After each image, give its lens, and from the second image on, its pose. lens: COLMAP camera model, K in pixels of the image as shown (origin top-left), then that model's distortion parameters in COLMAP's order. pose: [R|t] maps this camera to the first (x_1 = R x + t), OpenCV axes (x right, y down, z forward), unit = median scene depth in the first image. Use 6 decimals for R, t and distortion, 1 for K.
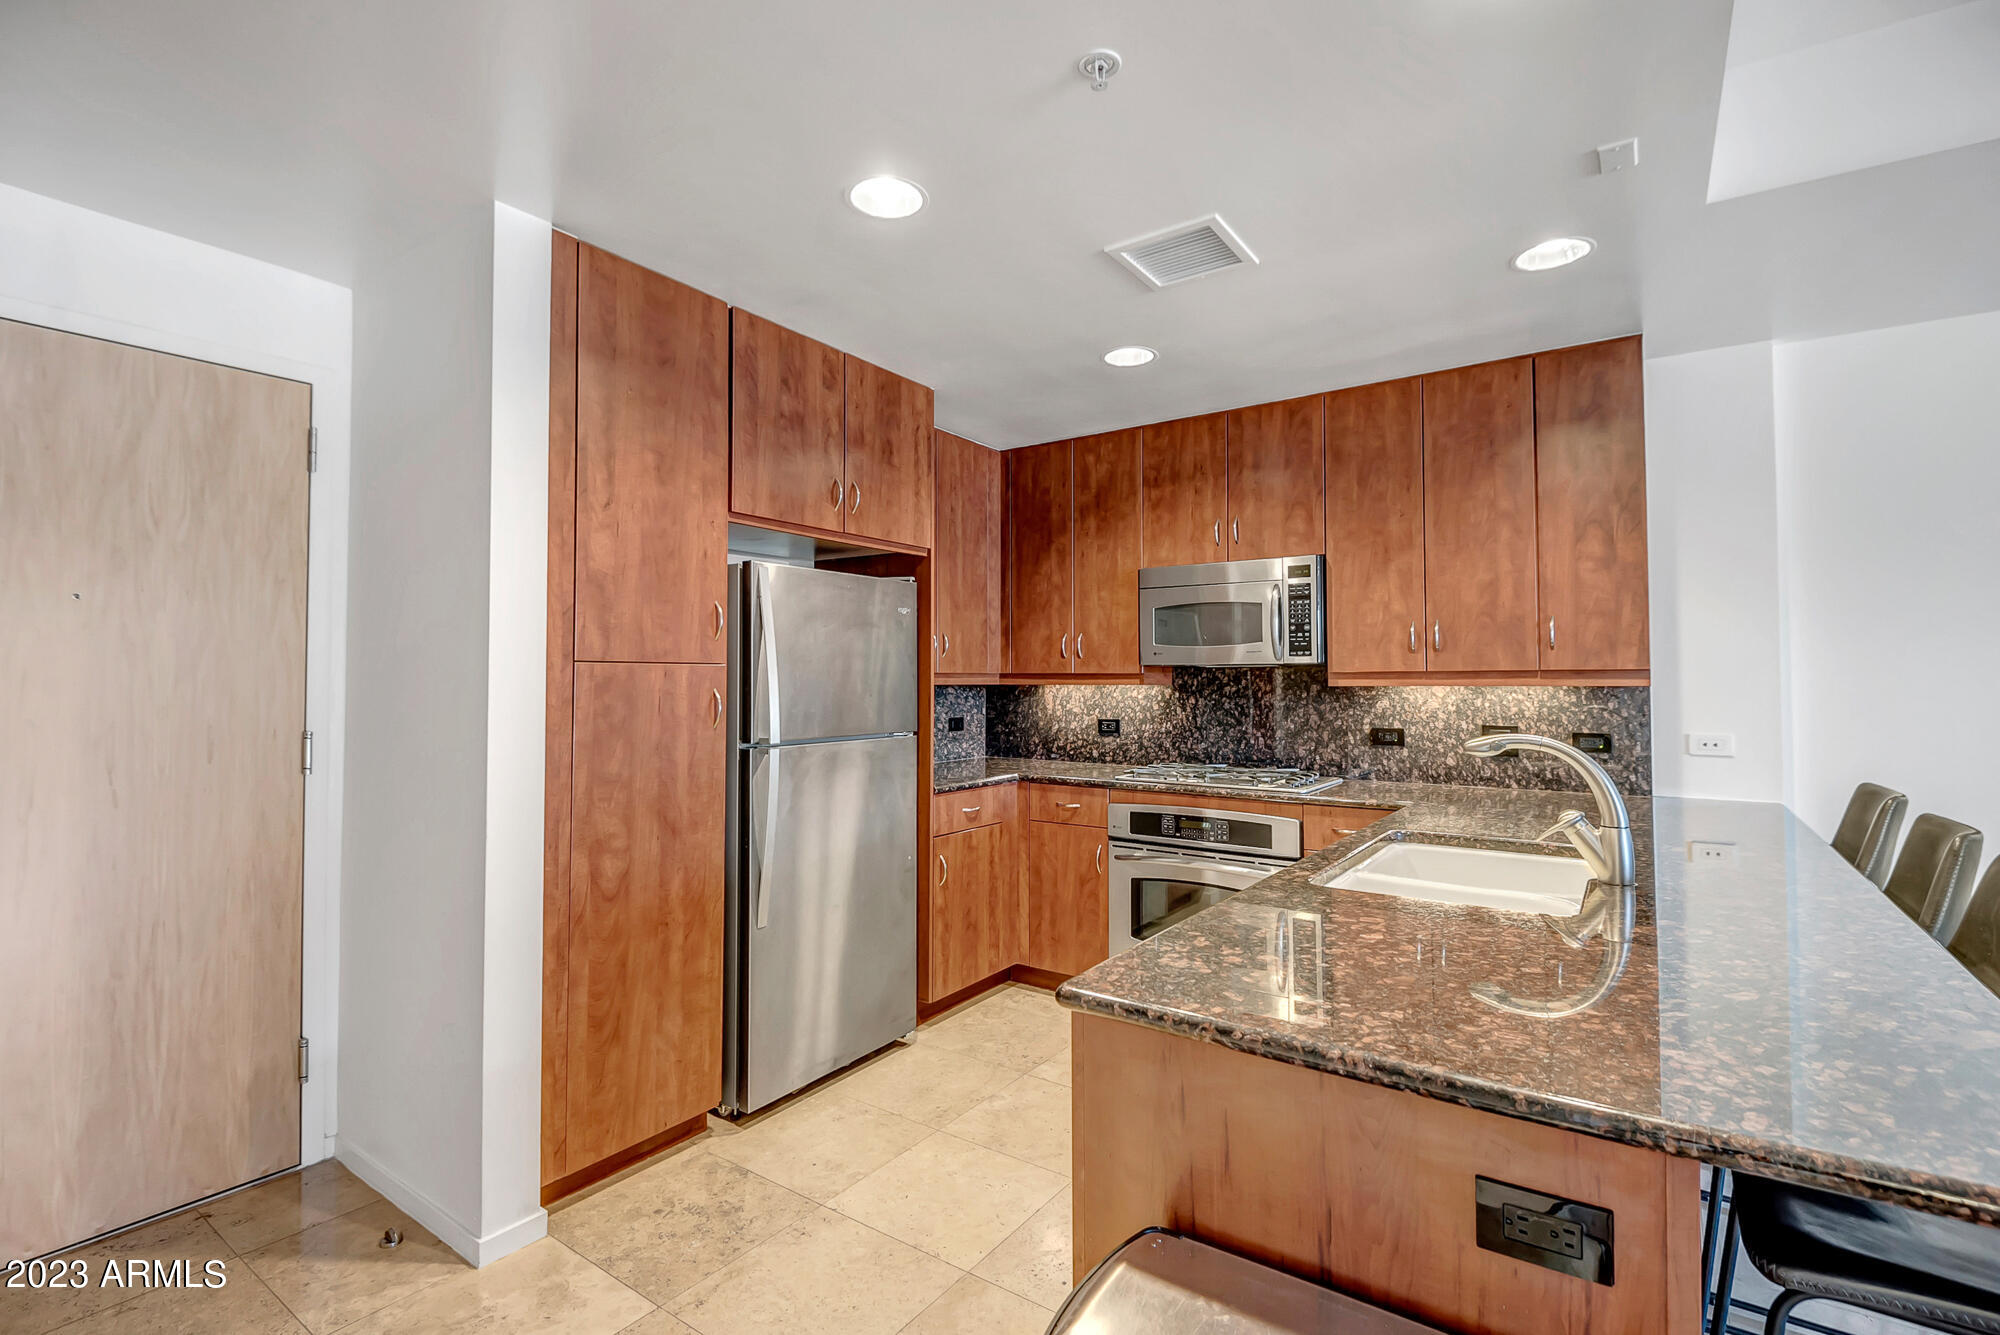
lens RADIAL K [[899.9, 0, 999.2], [0, 899.9, 655.3], [0, 0, 1]] dist [0.003197, -0.000231]
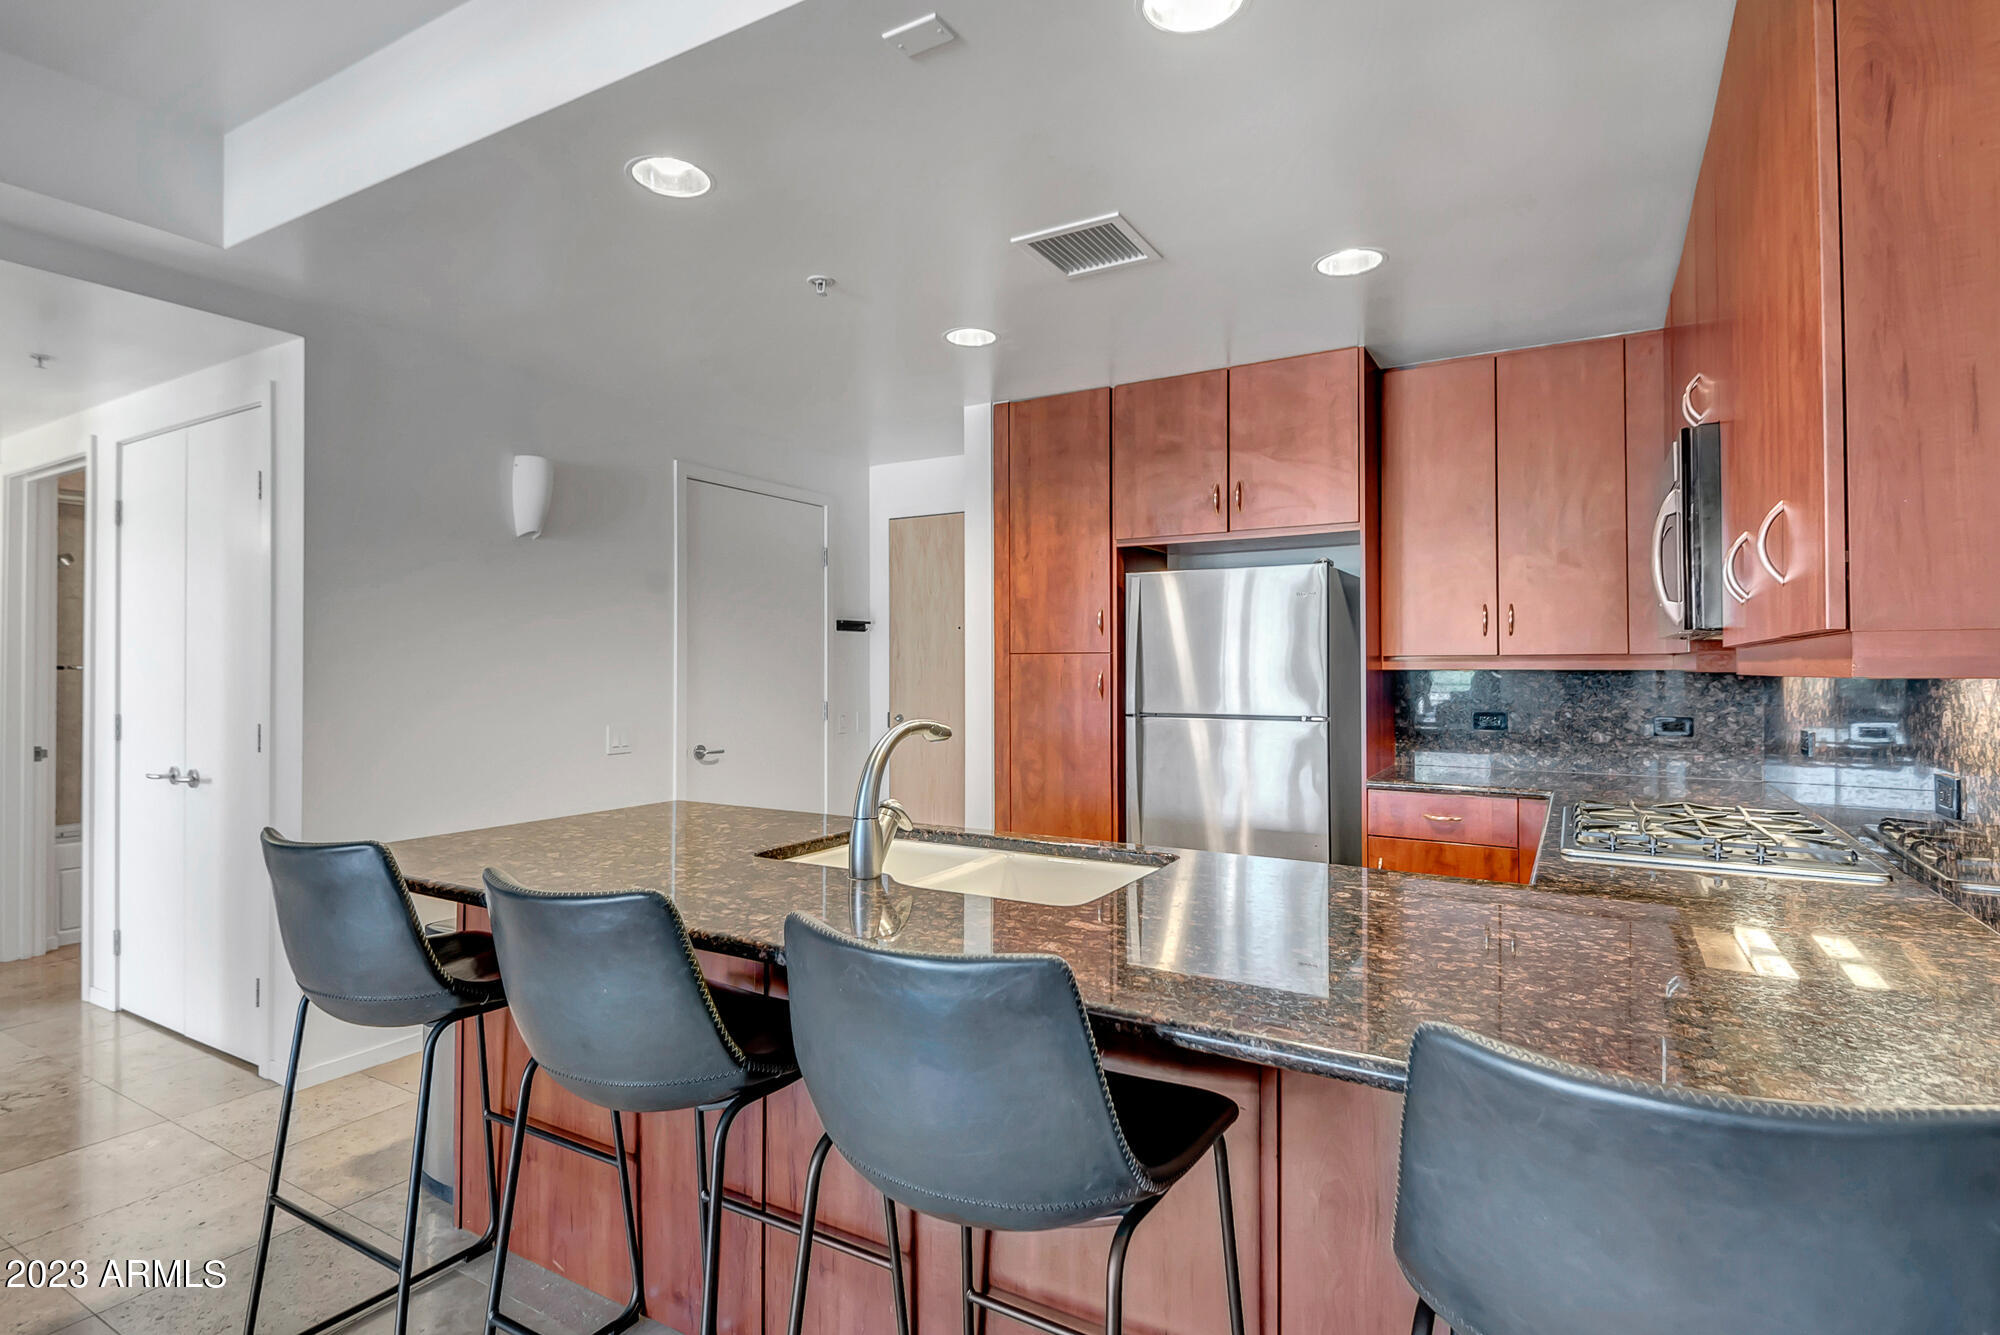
lens RADIAL K [[983.2, 0, 1001.3], [0, 983.2, 660.0], [0, 0, 1]] dist [0.043250, -0.031319]
pose [[0.077628, -0.006664, -0.996960, 0.920488], [0.027184, 0.999620, -0.004565, 0.018007], [0.996612, -0.026747, 0.077780, 0.562748]]
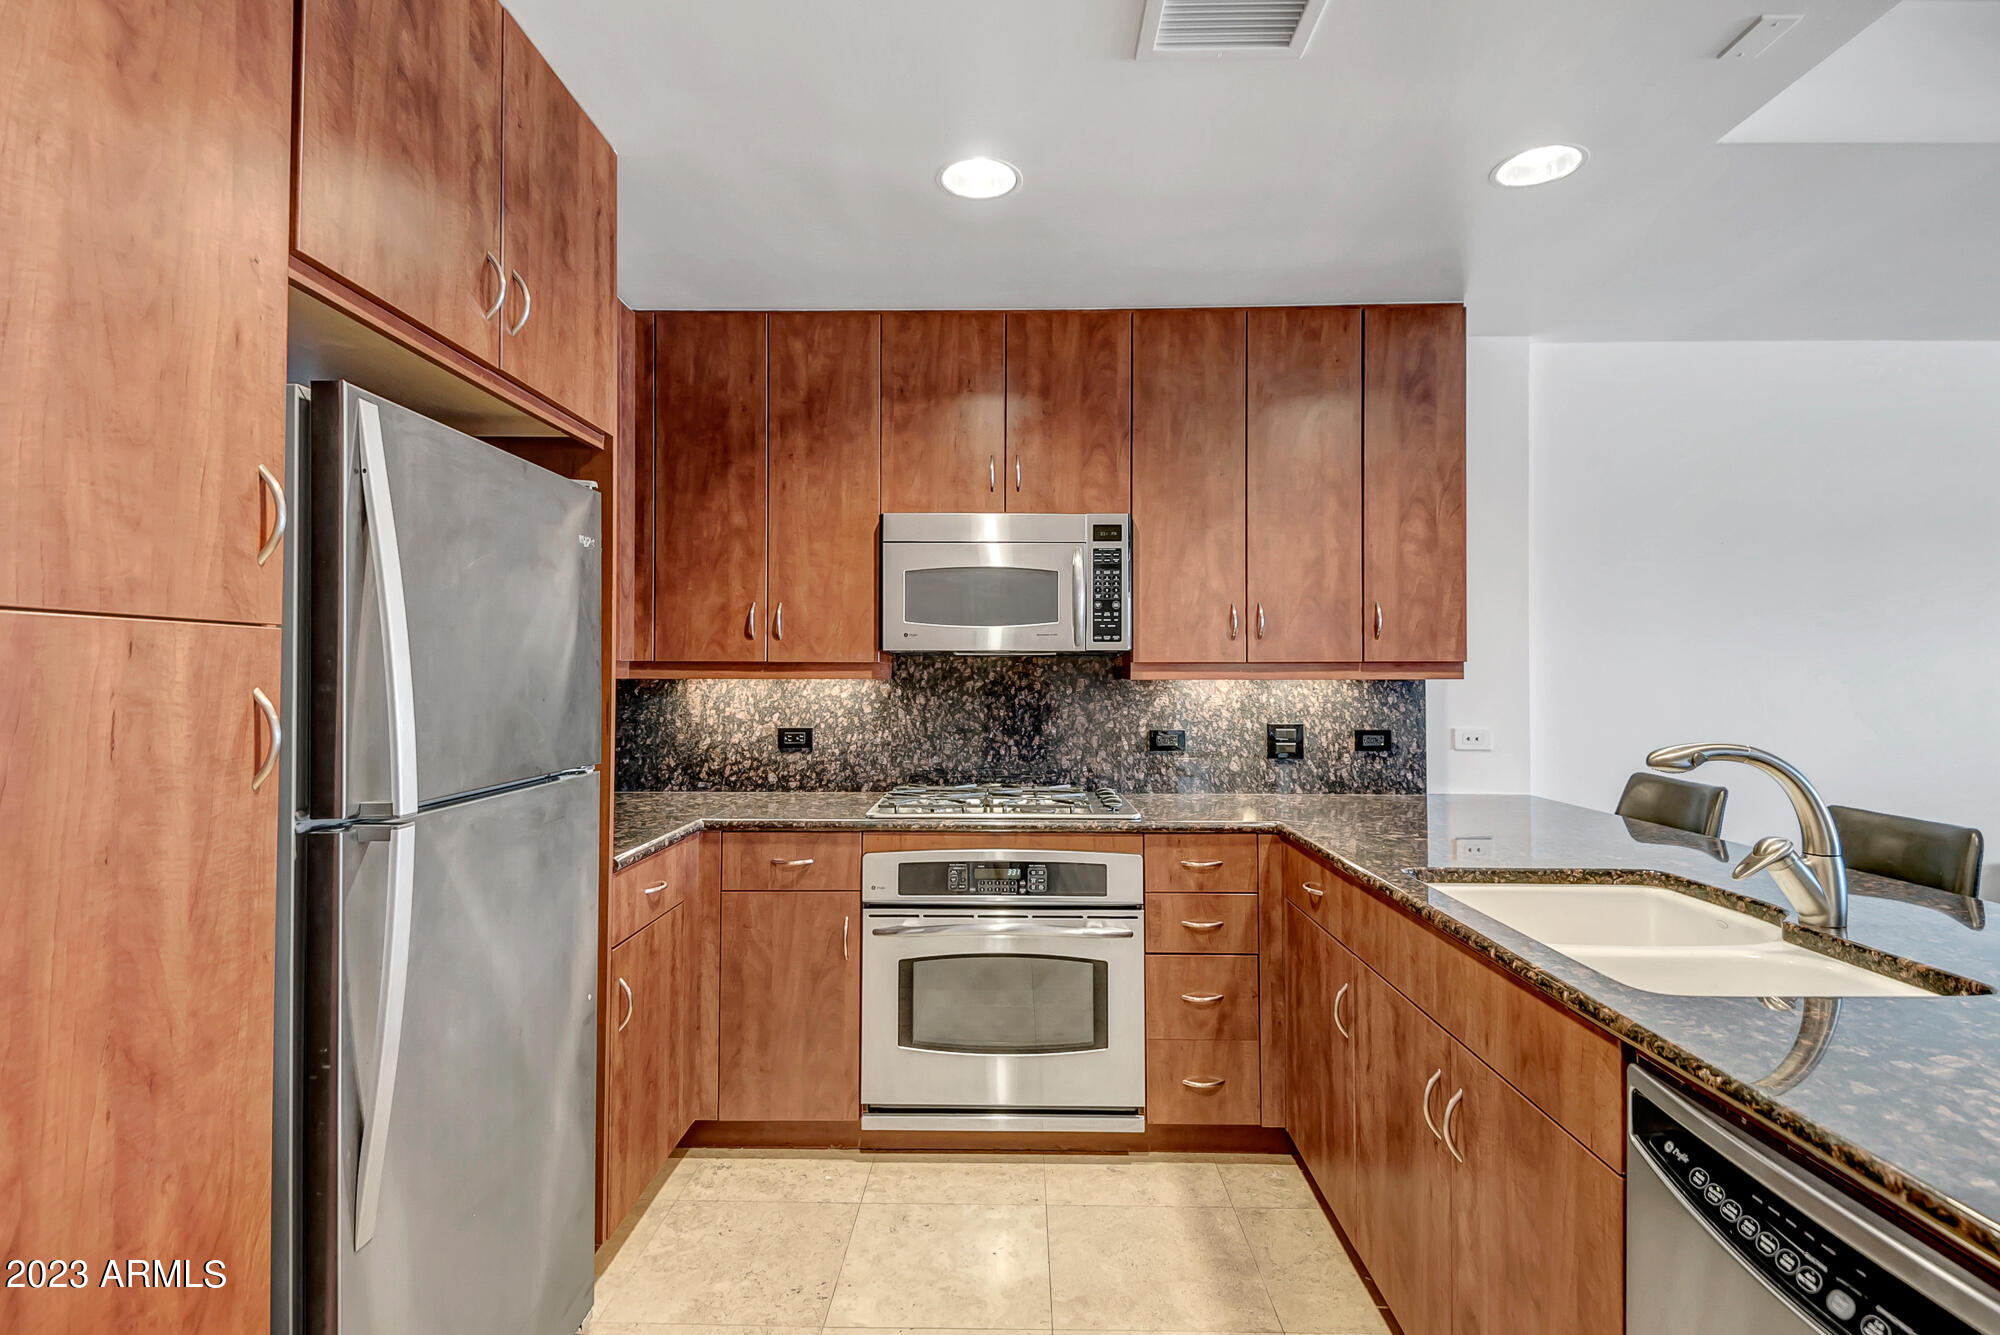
lens RADIAL K [[983.2, 0, 1001.3], [0, 983.2, 660.0], [0, 0, 1]] dist [0.043250, -0.031319]
pose [[0.826631, 0.009997, 0.562655, -0.226201], [-0.017215, 0.999823, 0.007527, 0.012280], [-0.562481, -0.015908, 0.826657, 0.354208]]
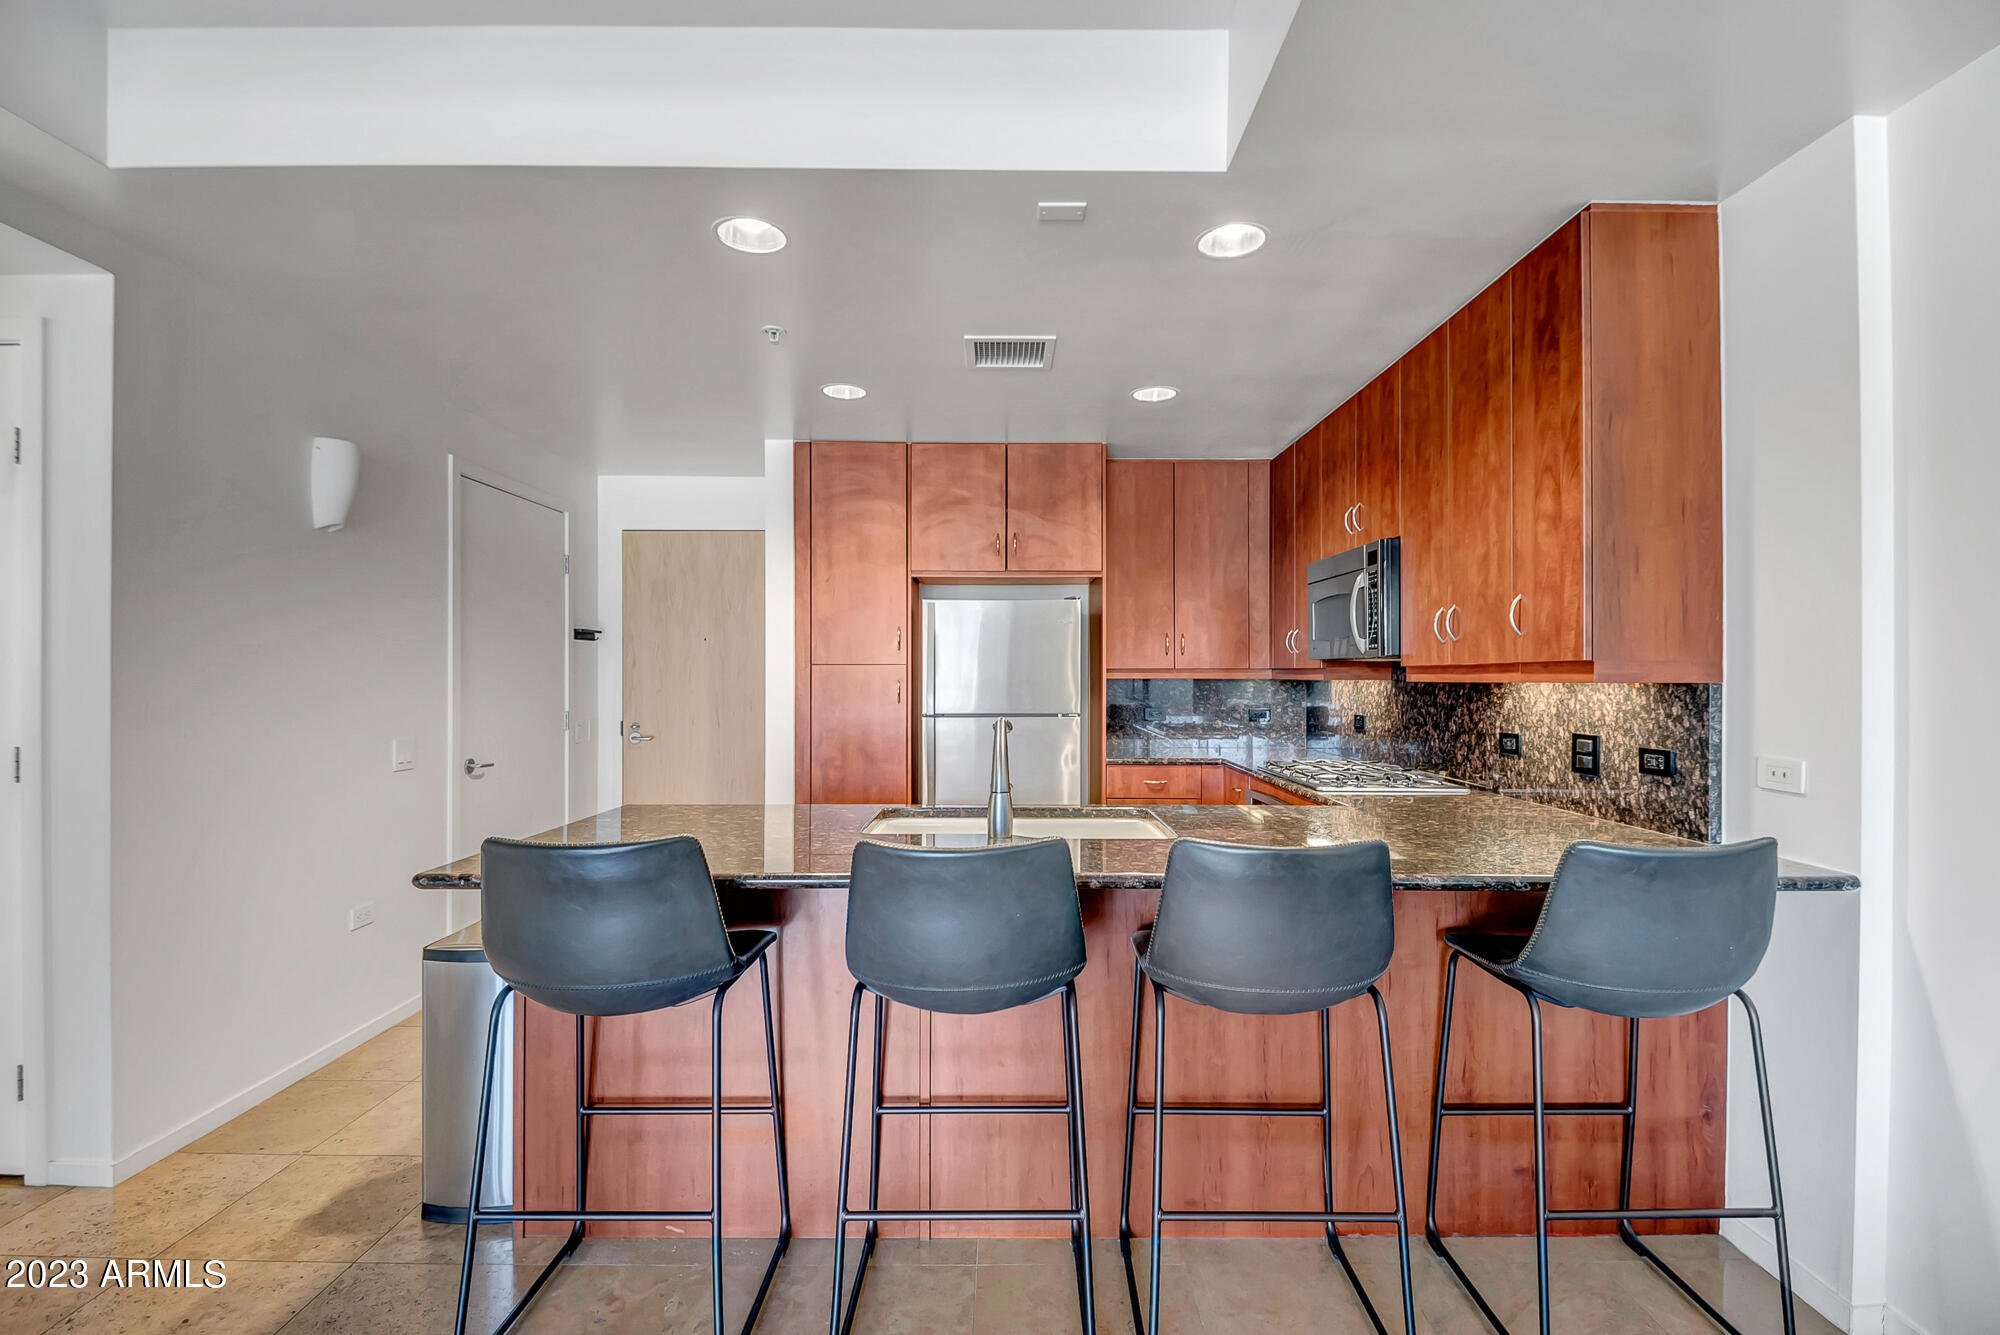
lens RADIAL K [[916.0, 0, 1011.7], [0, 916.0, 671.6], [0, 0, 1]] dist [0.002720, 0.000131]
pose [[0.579408, -0.002662, -0.815033, 0.913239], [0.020574, 0.999724, 0.011361, 0.005602], [0.814778, -0.023351, 0.579303, 0.148097]]
